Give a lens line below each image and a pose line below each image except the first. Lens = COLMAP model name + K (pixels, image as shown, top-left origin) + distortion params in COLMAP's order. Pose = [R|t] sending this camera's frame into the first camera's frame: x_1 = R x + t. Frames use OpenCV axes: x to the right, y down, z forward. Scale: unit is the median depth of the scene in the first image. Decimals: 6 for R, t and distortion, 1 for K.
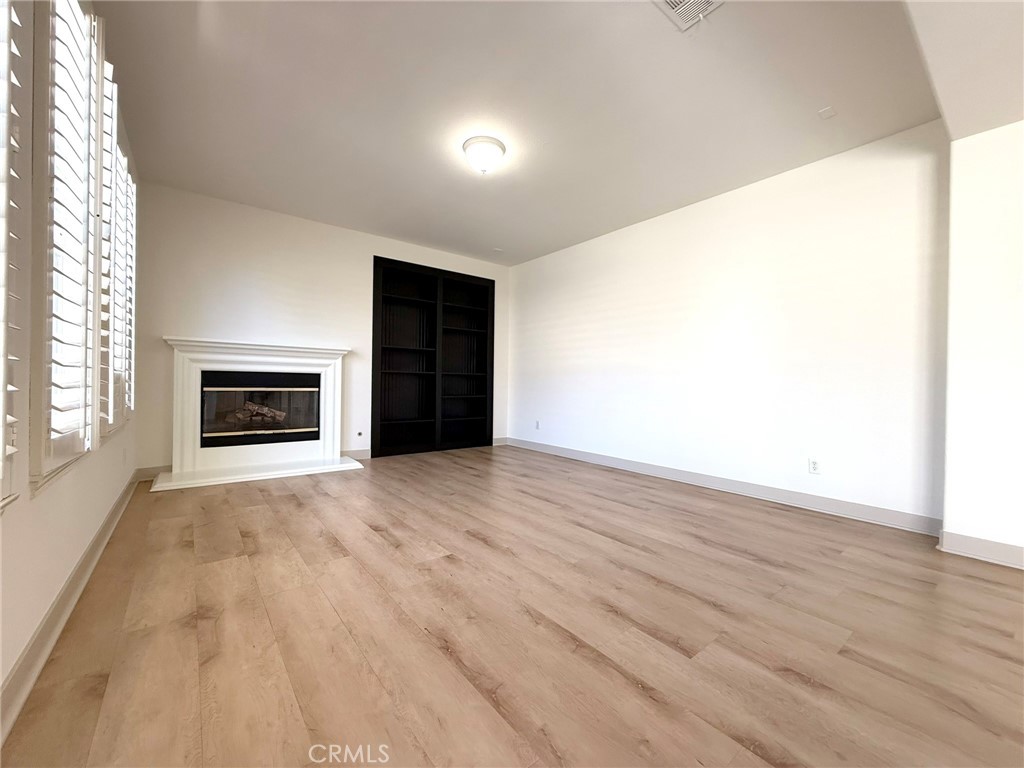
lens RADIAL K [[408.0, 0, 512.0], [0, 408.0, 384.0], [0, 0, 1]] dist [0.001503, 0.000299]
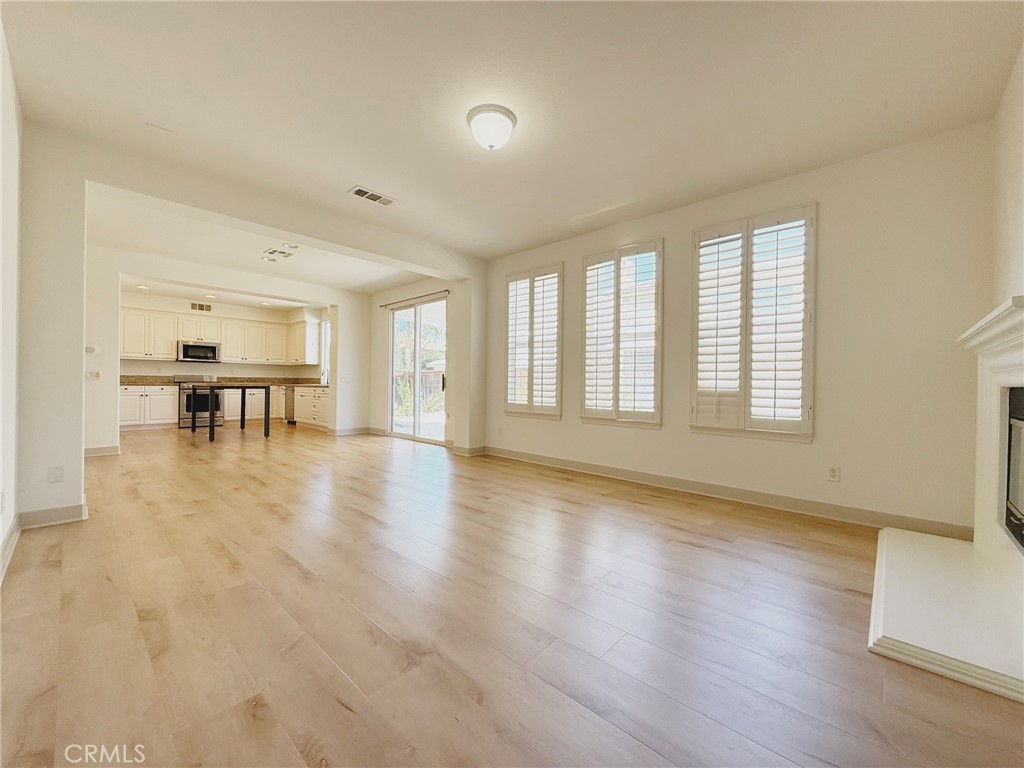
lens RADIAL K [[406.4, 0, 514.3], [0, 406.4, 381.7], [0, 0, 1]] dist [0.001640, 0.000241]
pose [[-0.986795, -0.028435, -0.159457, 0.004661], [-0.028695, 0.999588, -0.000676, -0.021703], [0.159410, 0.003909, -0.987205, 1.508792]]
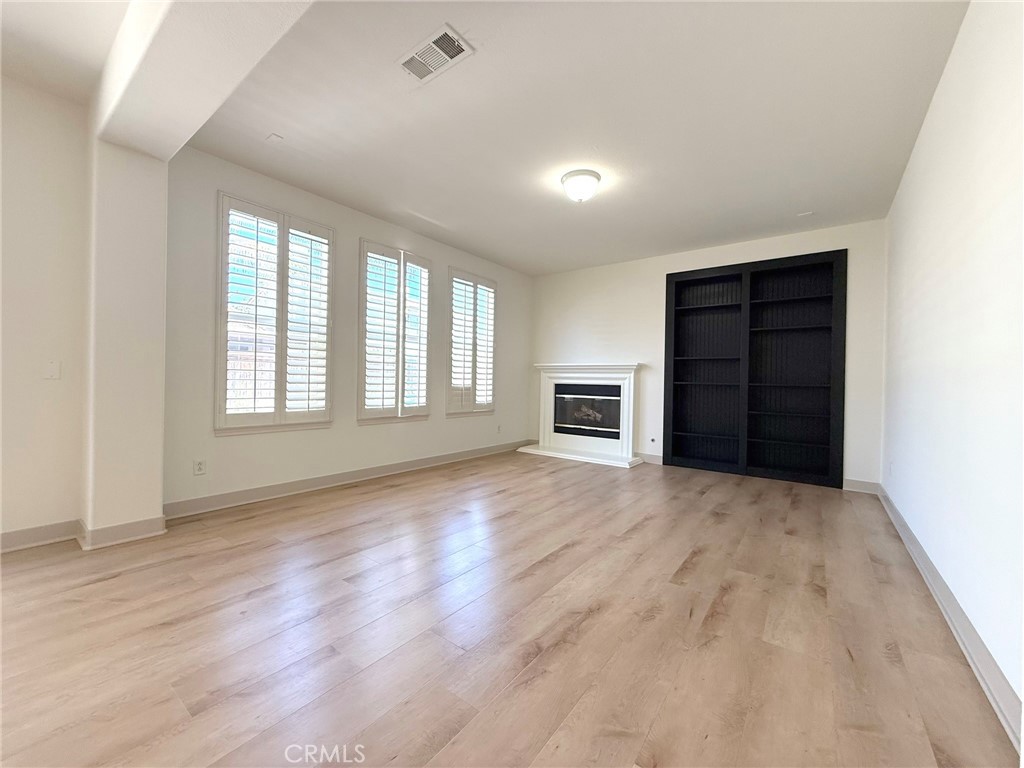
lens RADIAL K [[406.7, 0, 510.0], [0, 406.7, 382.3], [0, 0, 1]] dist [-0.000557, -0.000041]
pose [[0.254852, -0.010609, -0.966922, 0.754364], [-0.019222, 0.999687, -0.016035, -0.010560], [0.966789, 0.022673, 0.254568, 0.447029]]
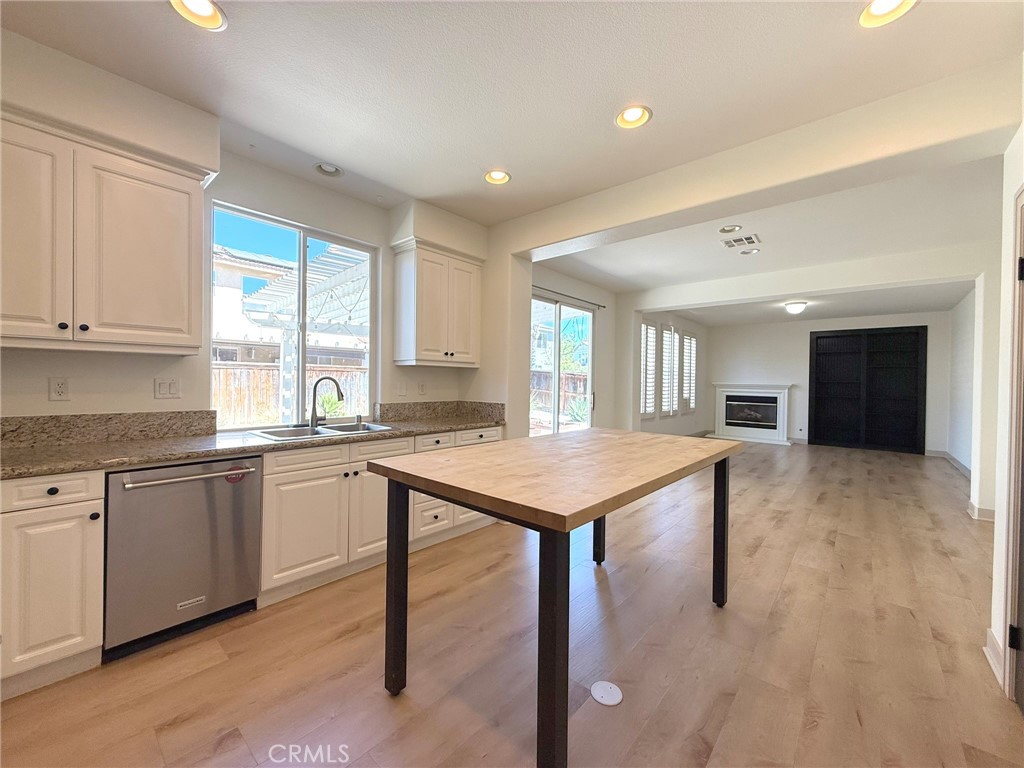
lens RADIAL K [[408.0, 0, 512.0], [0, 408.0, 384.0], [0, 0, 1]] dist [0.001503, 0.000299]
pose [[0.190031, -0.004476, -0.981768, 1.536597], [-0.017731, 0.999811, -0.007990, -0.060804], [0.981618, 0.018926, 0.189916, -0.821060]]
